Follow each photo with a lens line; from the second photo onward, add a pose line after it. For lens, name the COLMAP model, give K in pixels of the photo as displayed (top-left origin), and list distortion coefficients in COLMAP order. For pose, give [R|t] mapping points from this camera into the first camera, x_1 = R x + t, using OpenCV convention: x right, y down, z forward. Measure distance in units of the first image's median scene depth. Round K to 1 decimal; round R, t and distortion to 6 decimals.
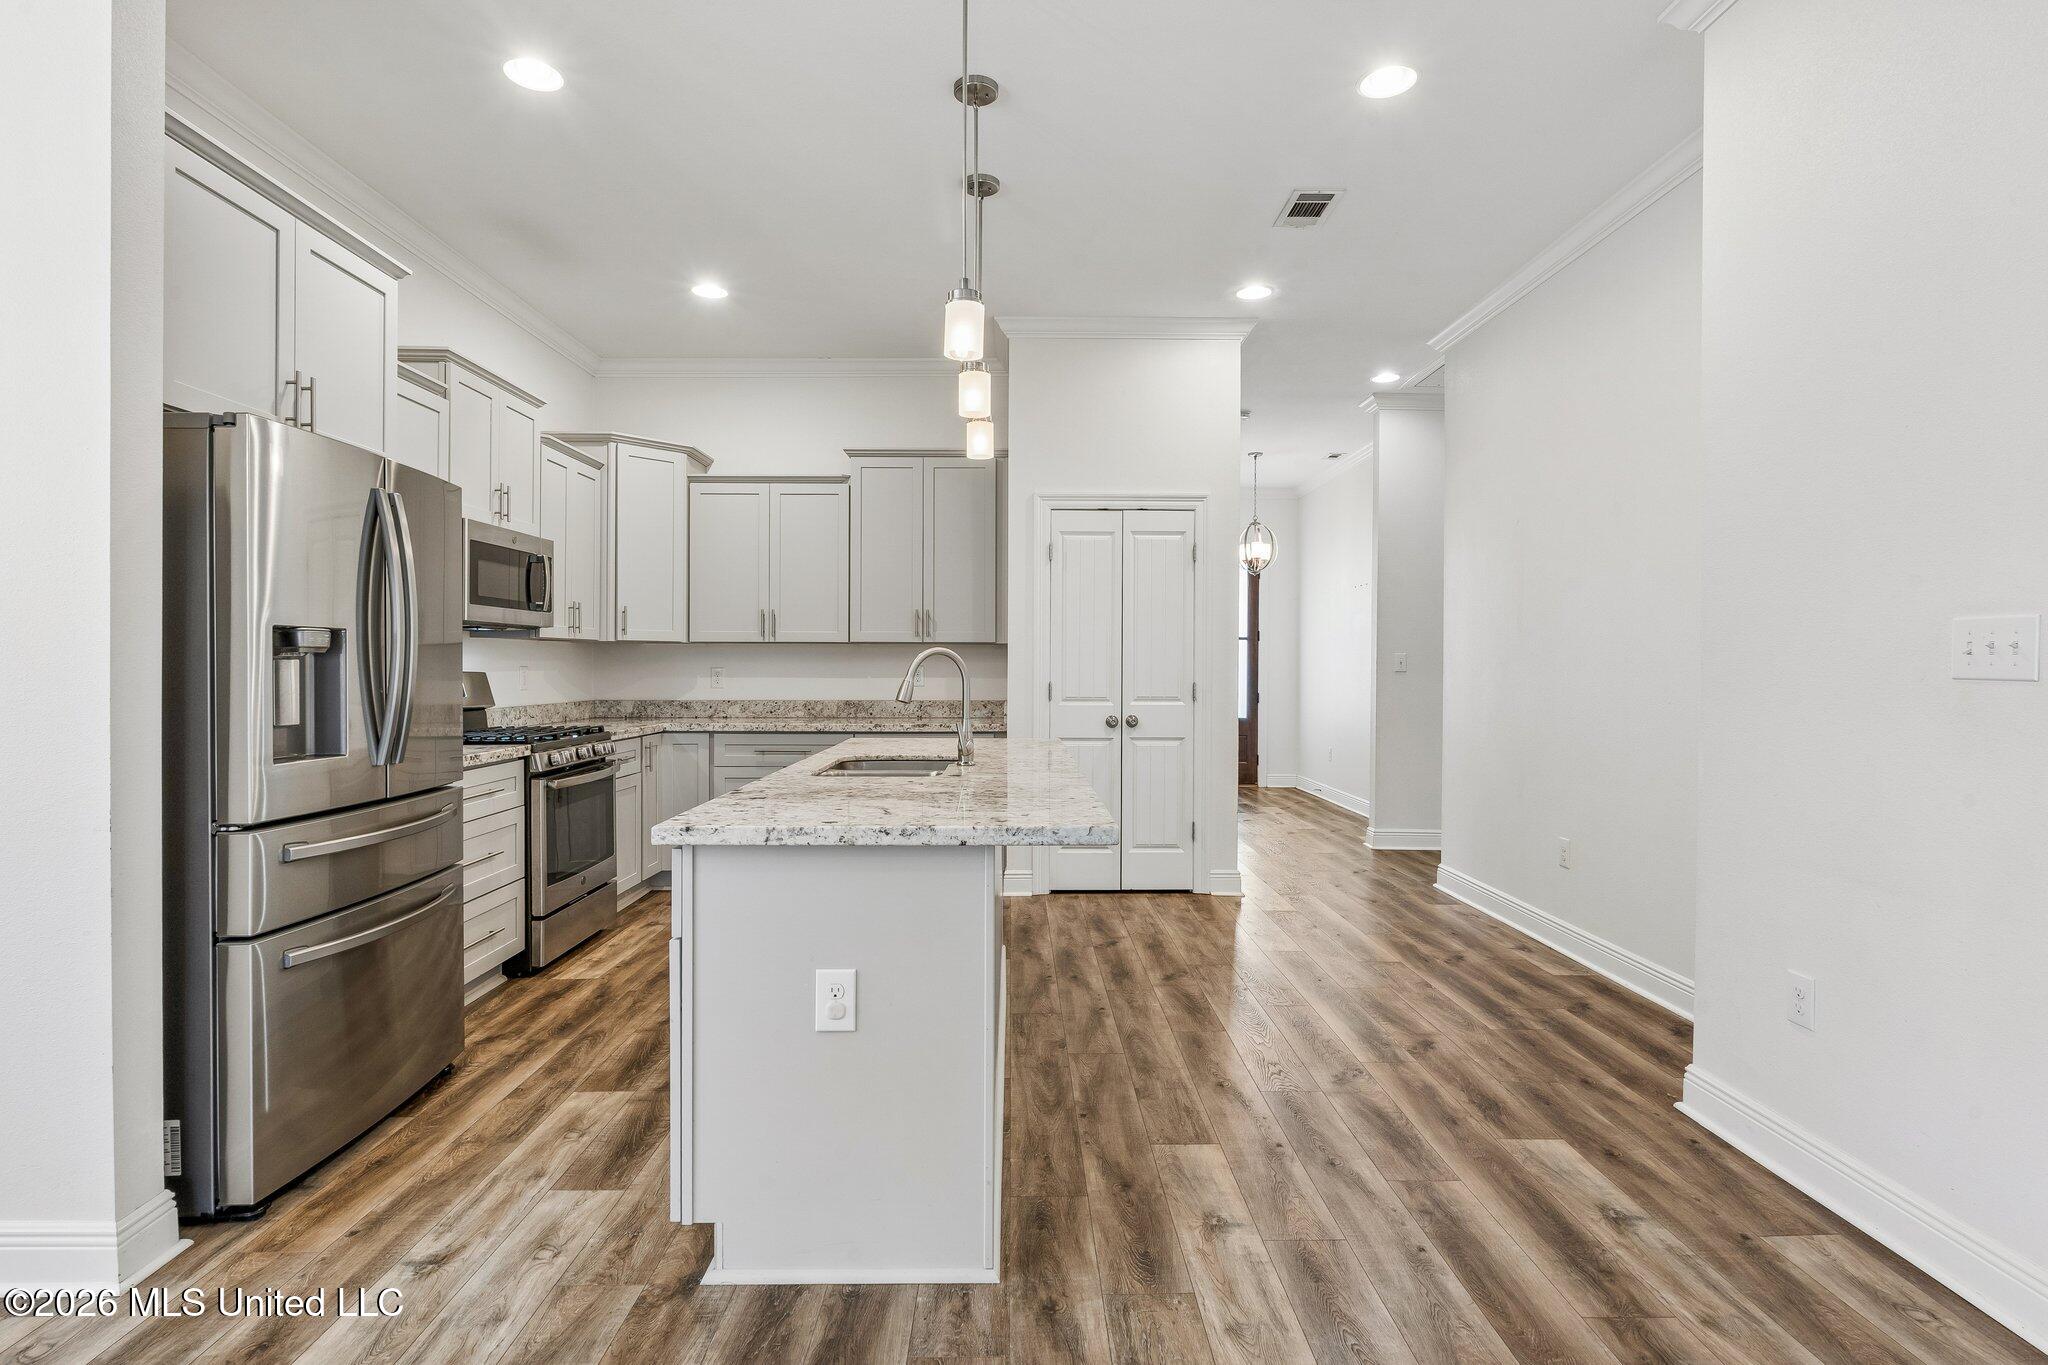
lens RADIAL K [[1030.4, 0, 1016.3], [0, 1030.4, 660.2], [0, 0, 1]] dist [-0.004614, 0.002580]
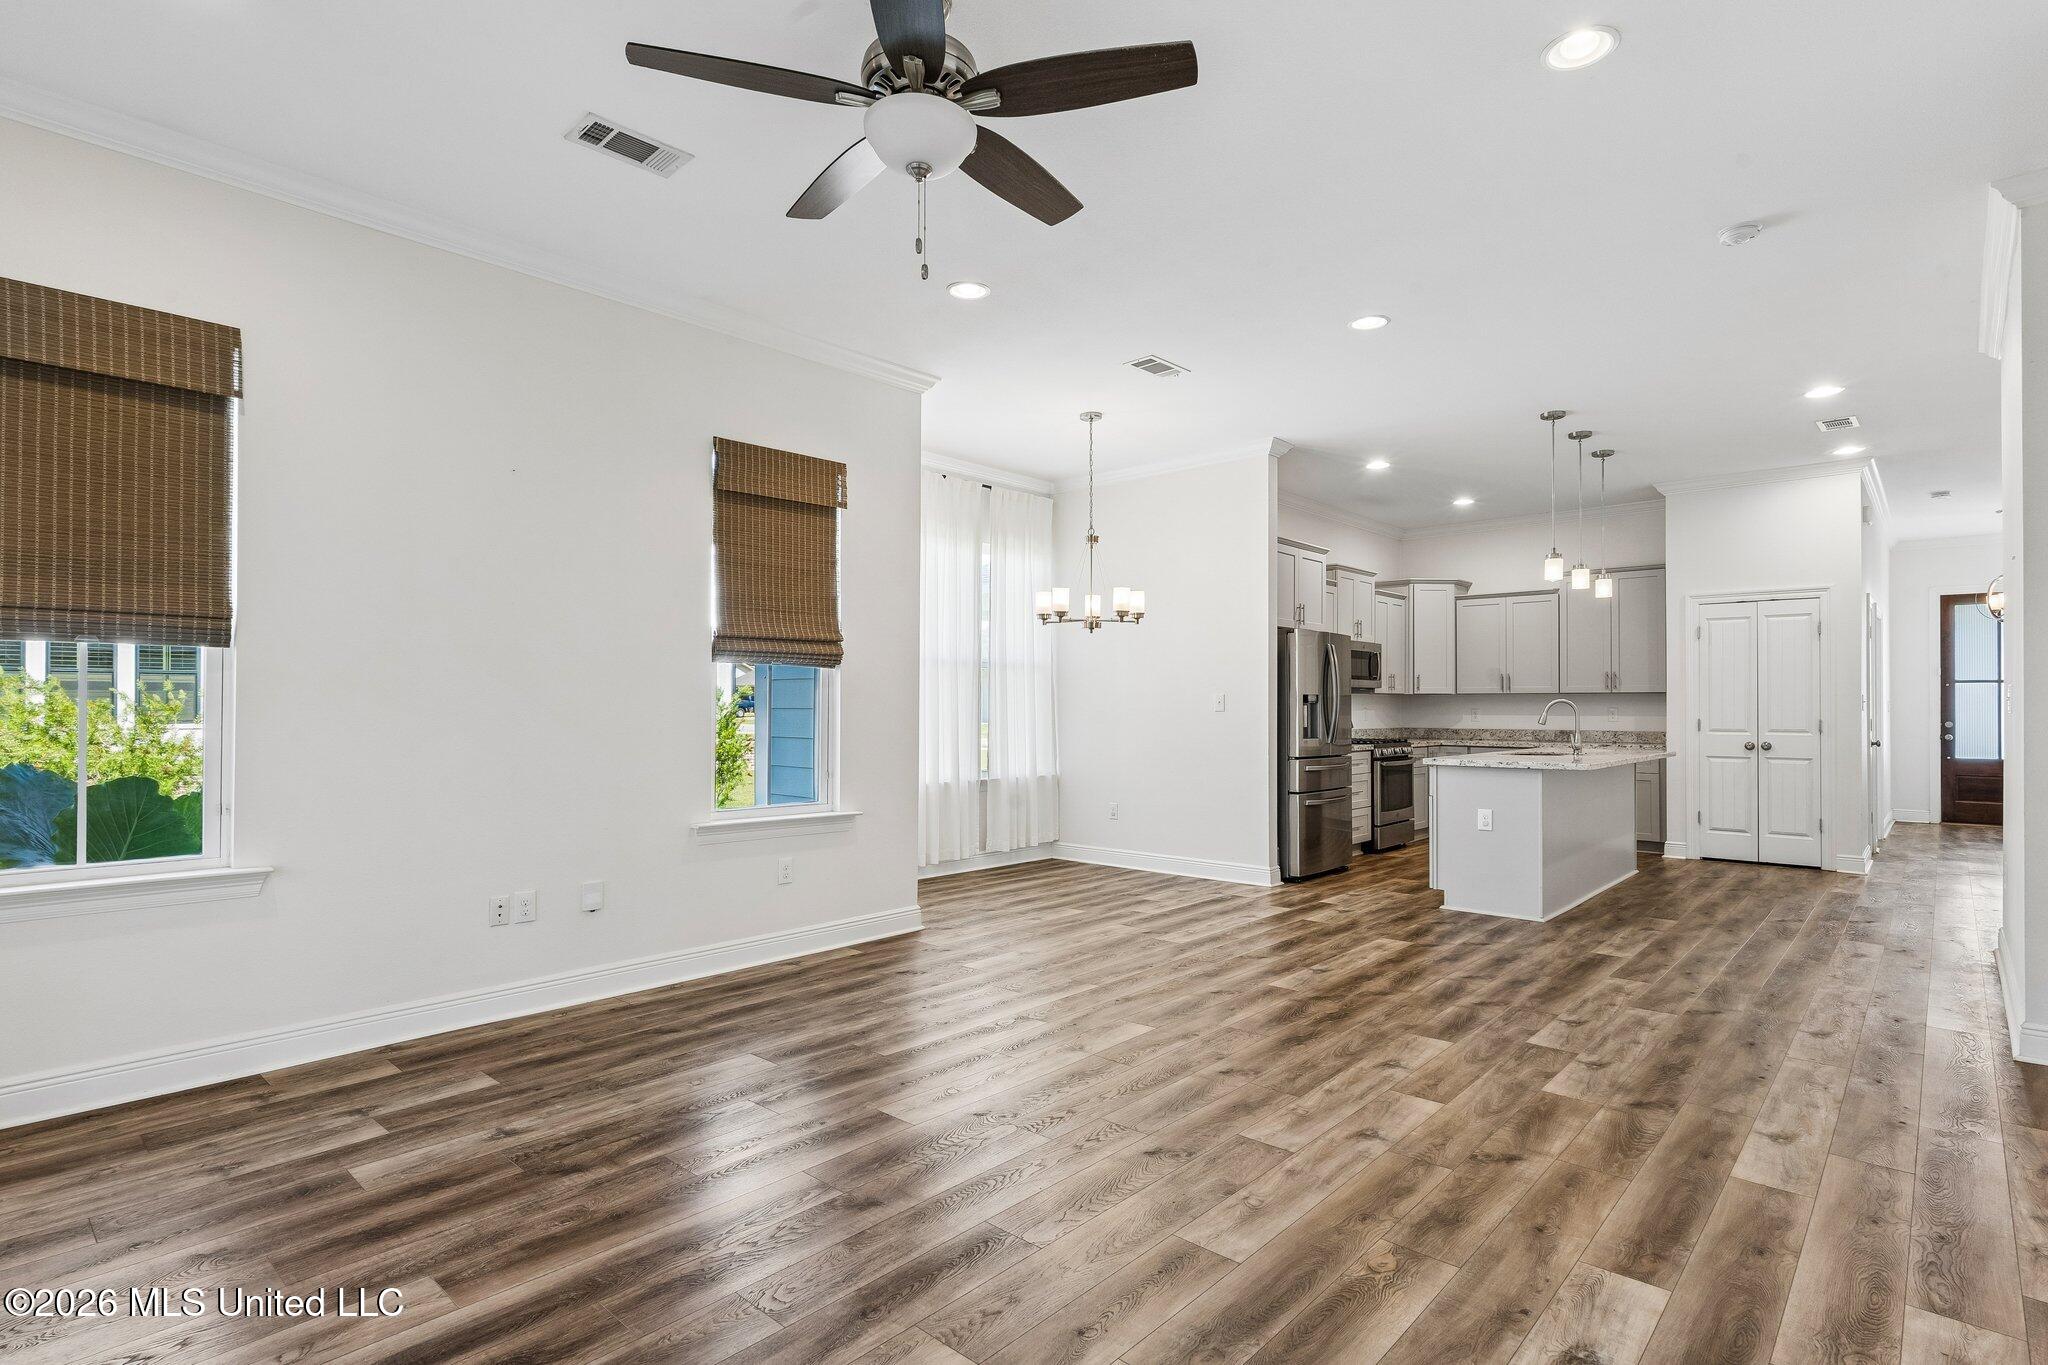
lens RADIAL K [[1030.4, 0, 1013.8], [0, 1030.4, 696.4], [0, 0, 1]] dist [-0.004614, 0.002580]
pose [[0.733740, -0.007952, -0.679384, 0.549988], [0.002866, 0.999959, -0.008609, -0.002010], [0.679424, 0.004370, 0.733733, -1.363012]]
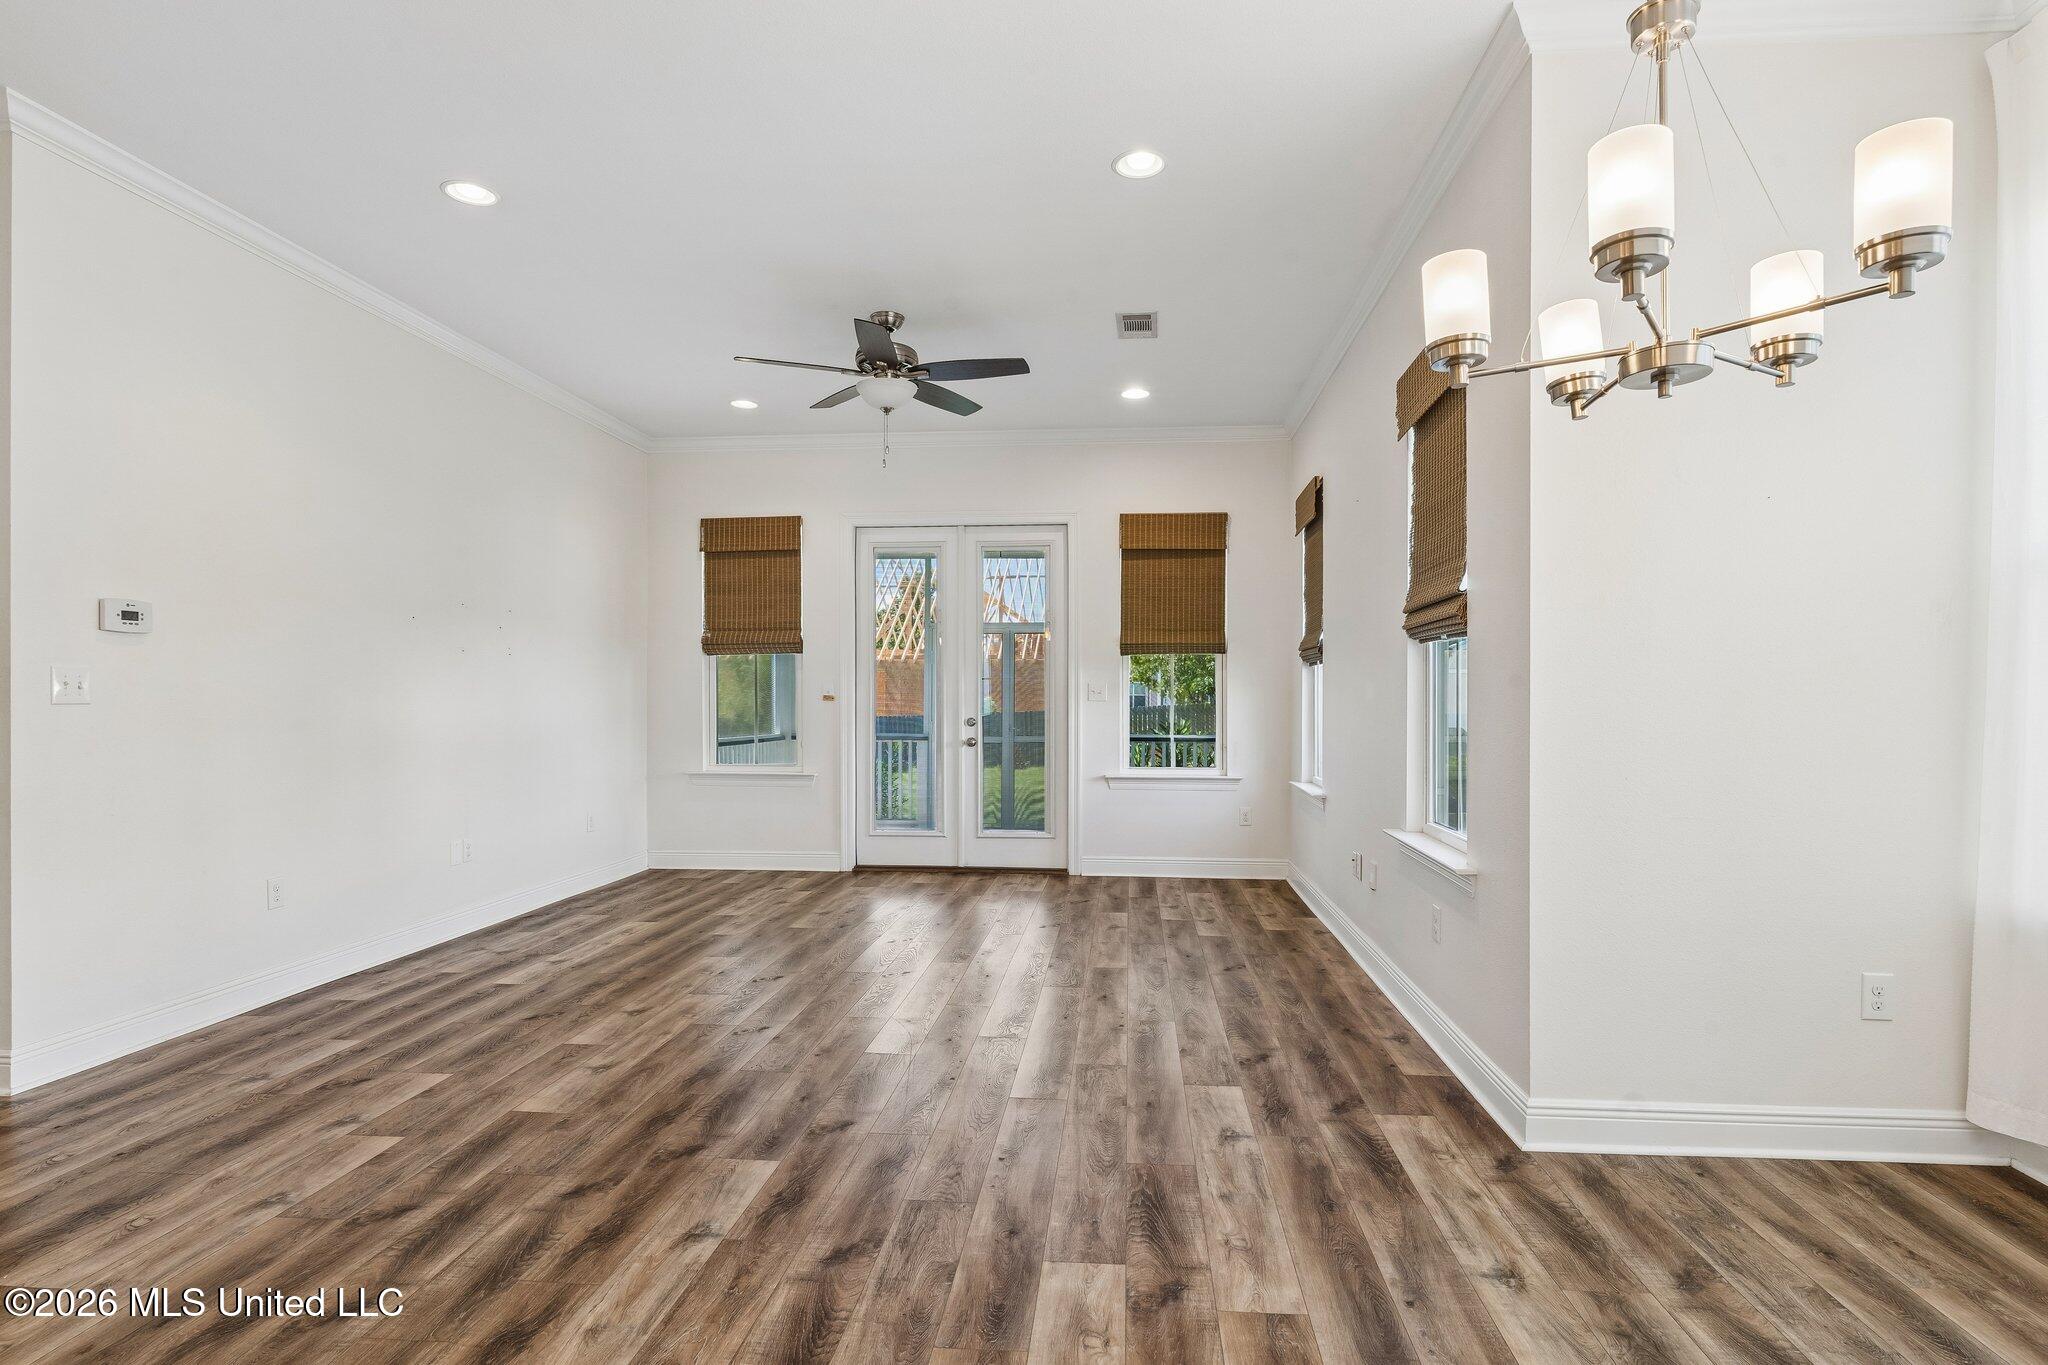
lens RADIAL K [[1030.4, 0, 1042.5], [0, 1030.4, 705.7], [0, 0, 1]] dist [-0.004614, 0.002580]
pose [[-0.996286, -0.005982, 0.085903, -0.459363], [-0.005759, 0.999979, 0.002846, 0.008552], [-0.085918, 0.002341, -0.996299, 0.767349]]
